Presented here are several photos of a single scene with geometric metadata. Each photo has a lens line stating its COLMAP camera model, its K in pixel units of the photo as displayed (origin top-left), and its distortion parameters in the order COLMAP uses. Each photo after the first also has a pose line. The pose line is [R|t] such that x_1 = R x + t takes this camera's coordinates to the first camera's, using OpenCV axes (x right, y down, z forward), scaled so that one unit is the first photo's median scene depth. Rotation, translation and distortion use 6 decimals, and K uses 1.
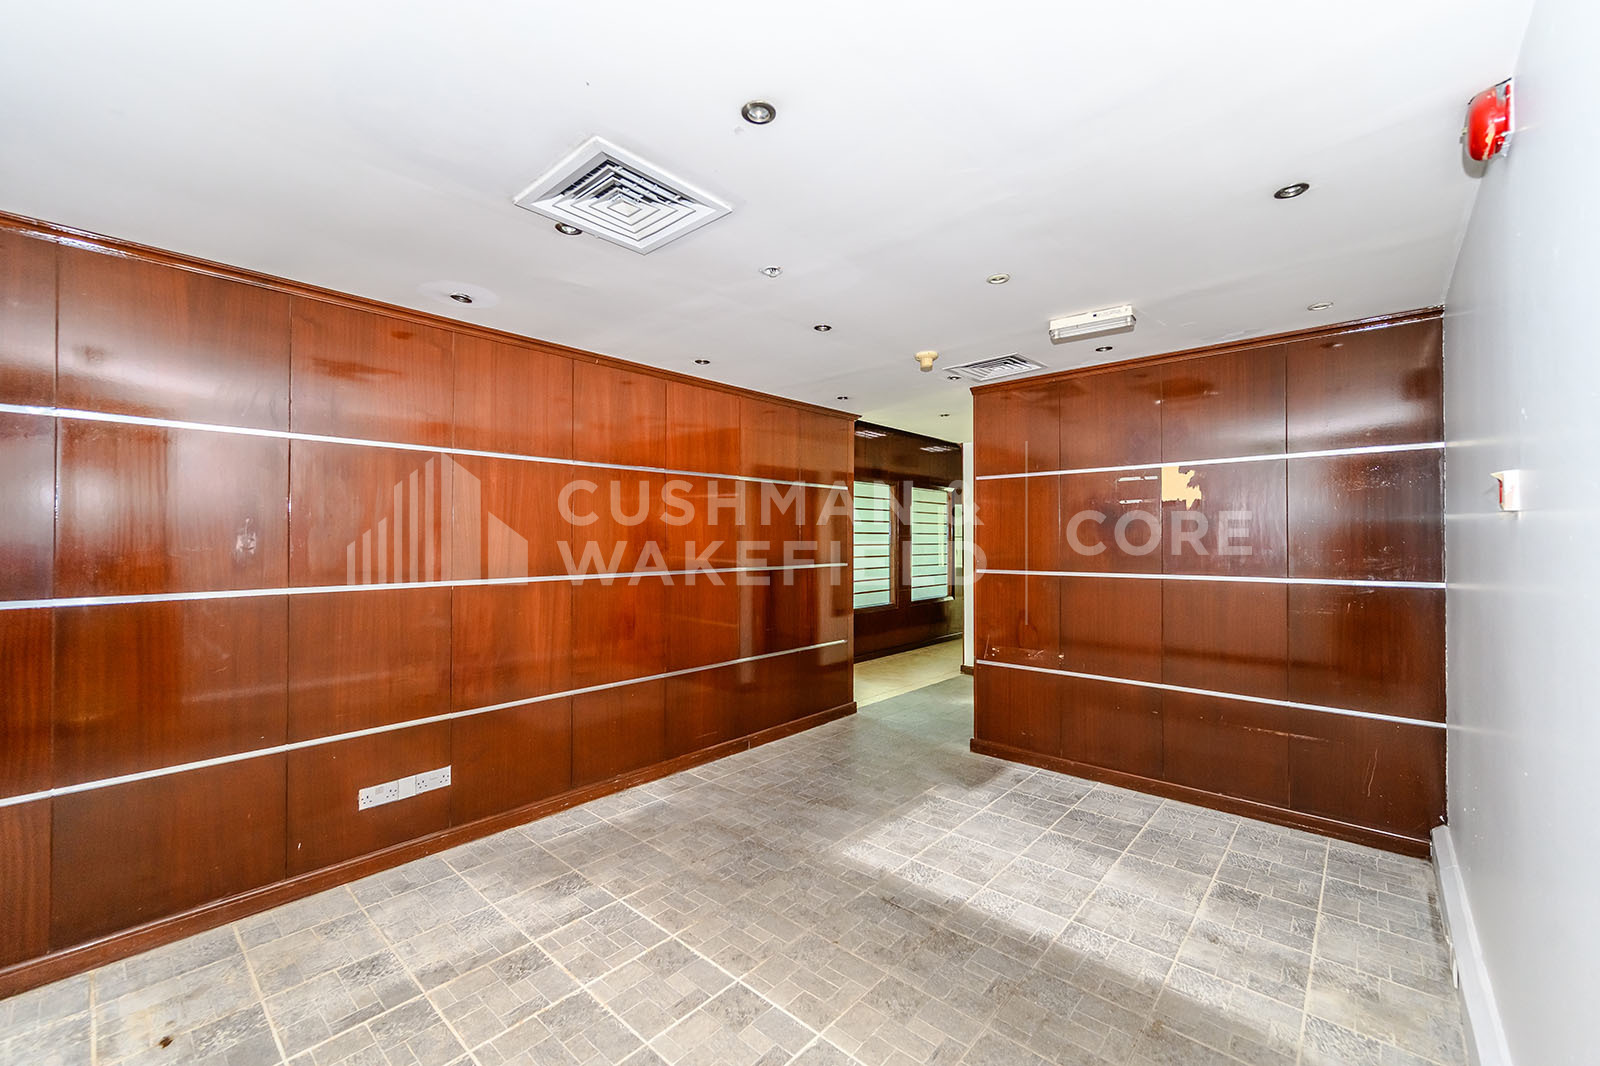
lens RADIAL K [[638.6, 0, 802.3], [0, 638.6, 536.0], [0, 0, 1]] dist [-0.002017, -0.000297]
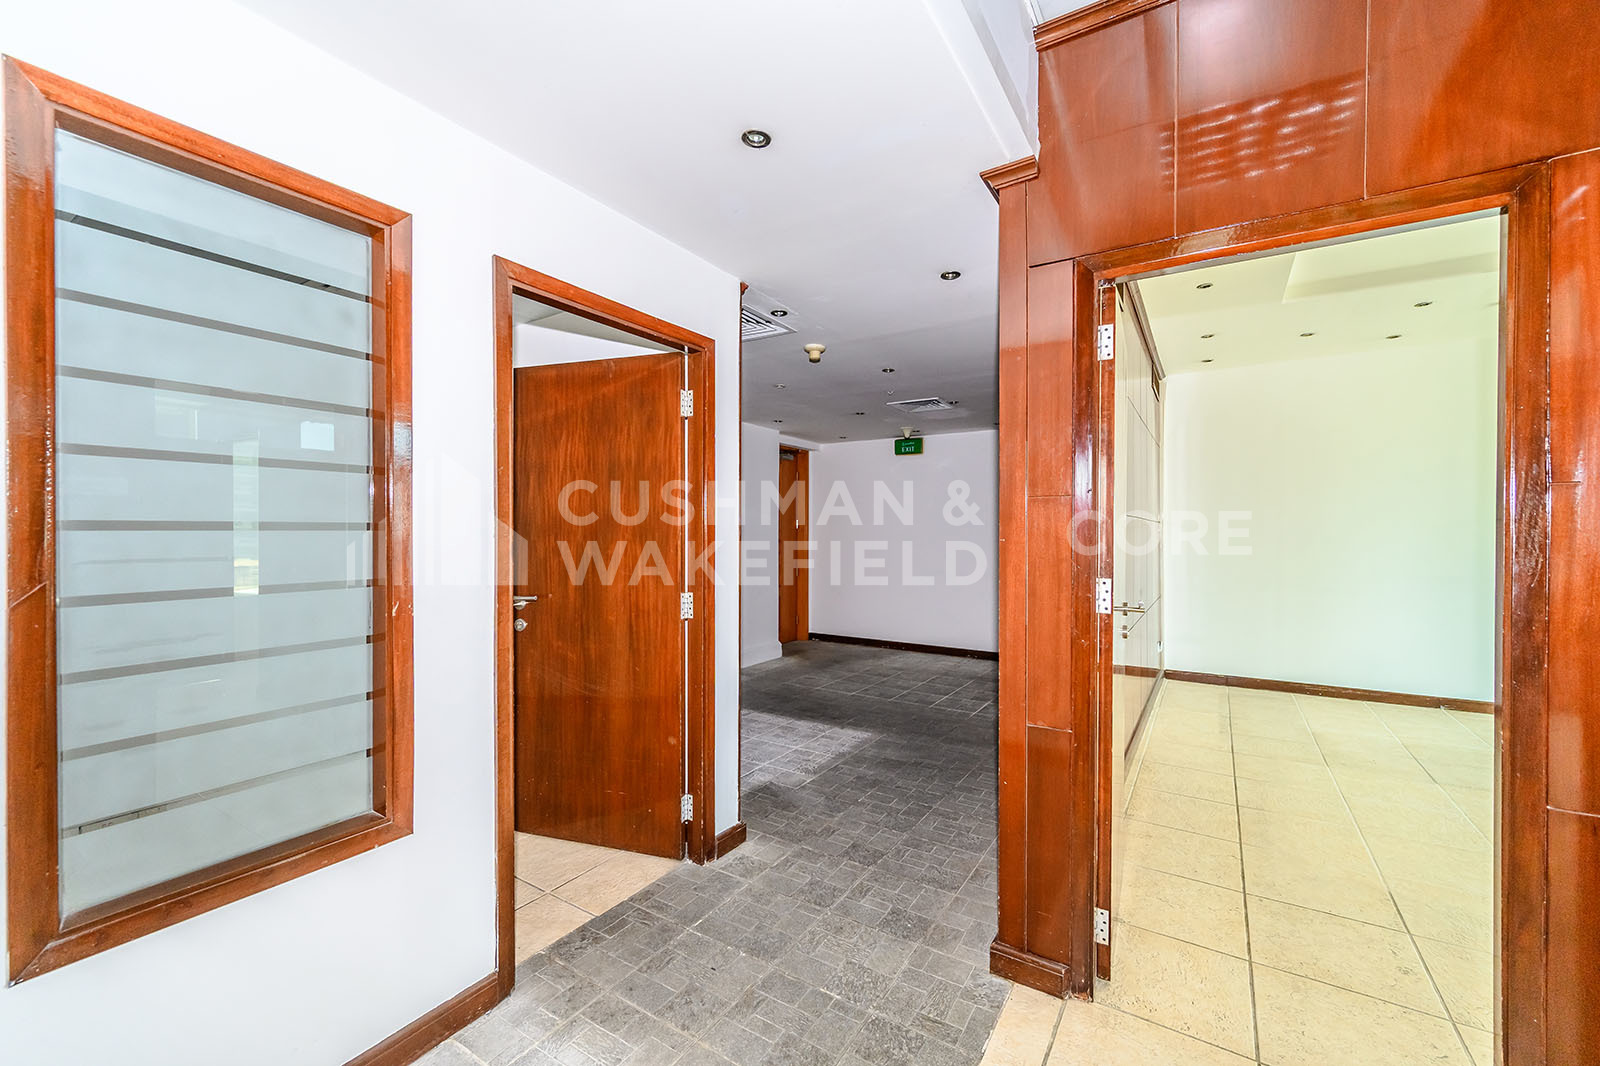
lens RADIAL K [[638.6, 0, 797.6], [0, 638.6, 534.6], [0, 0, 1]] dist [-0.002017, -0.000297]
pose [[-0.988228, -0.002478, -0.152971, 0.442578], [-0.002371, 0.999997, -0.000880, 0.035617], [0.152973, -0.000507, -0.988230, 2.350930]]
